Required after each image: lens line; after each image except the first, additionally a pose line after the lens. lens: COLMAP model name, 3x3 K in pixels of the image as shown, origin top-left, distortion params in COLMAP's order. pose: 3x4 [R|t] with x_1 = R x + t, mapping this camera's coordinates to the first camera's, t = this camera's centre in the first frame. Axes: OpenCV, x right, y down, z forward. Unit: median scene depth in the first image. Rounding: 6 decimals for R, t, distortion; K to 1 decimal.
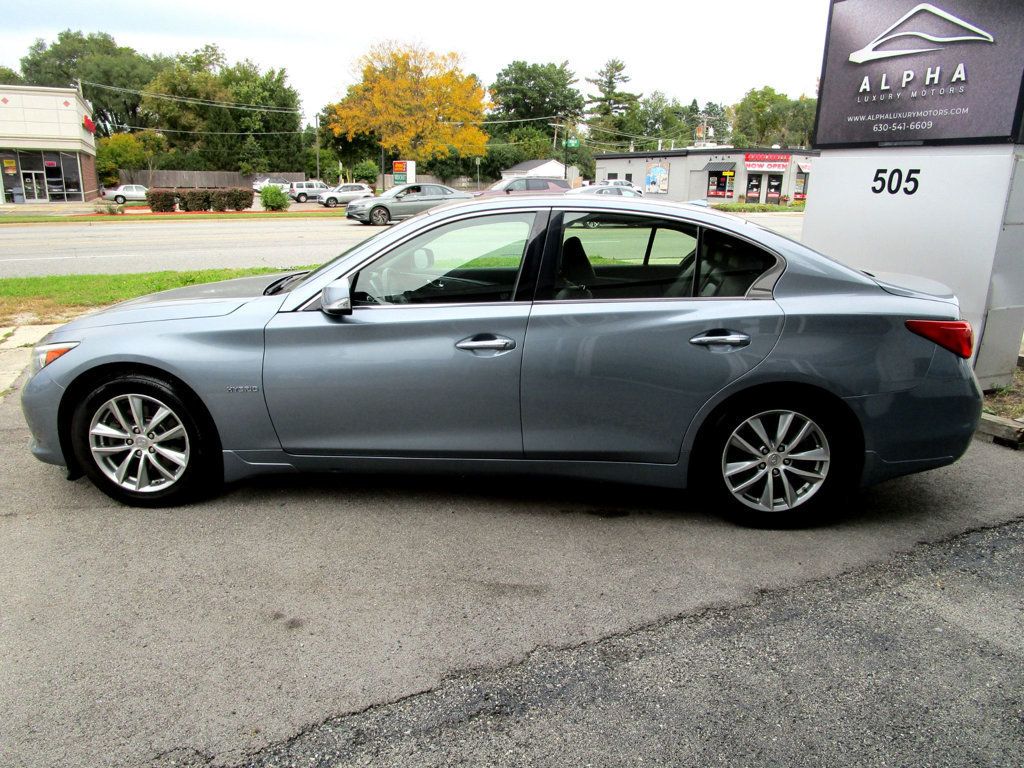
lens RADIAL K [[736.4, 0, 502.6], [0, 736.4, 386.8], [0, 0, 1]] dist [-0.037267, 0.027625]
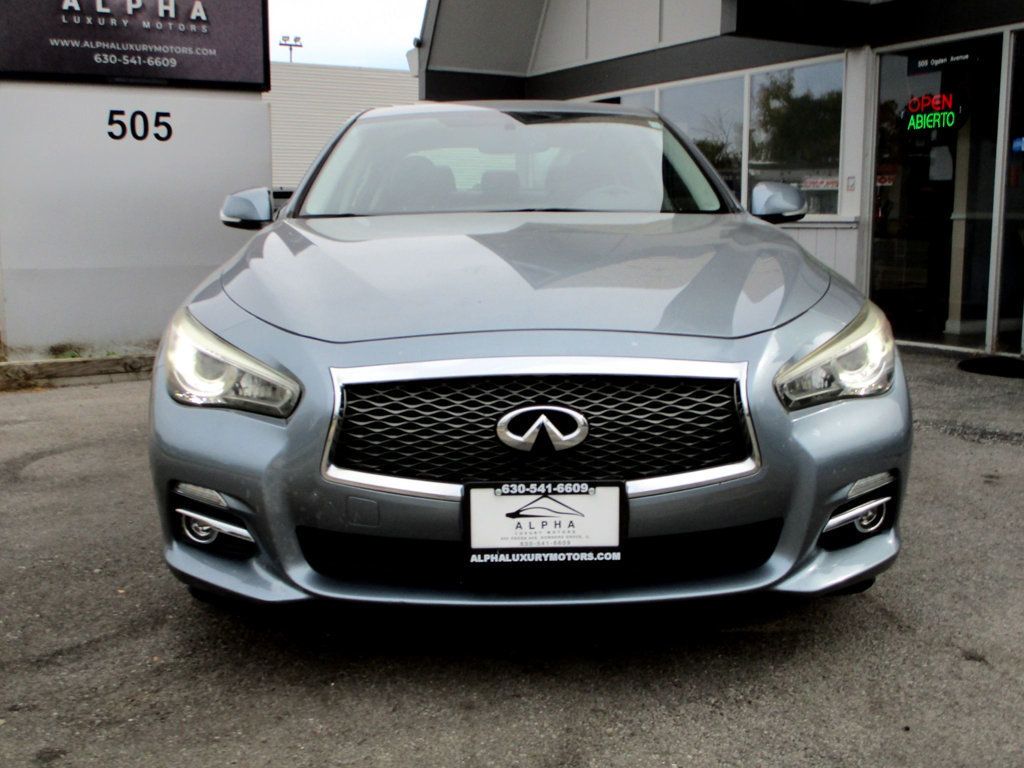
lens RADIAL K [[1121.3, 0, 509.5], [0, 1121.3, 350.2], [0, 0, 1]] dist [-0.017373, -0.022755]
pose [[-0.077594, -0.137844, 0.987410, -0.828928], [0.270189, 0.950425, 0.153913, -0.132391], [-0.959675, 0.278730, -0.036504, 0.773138]]
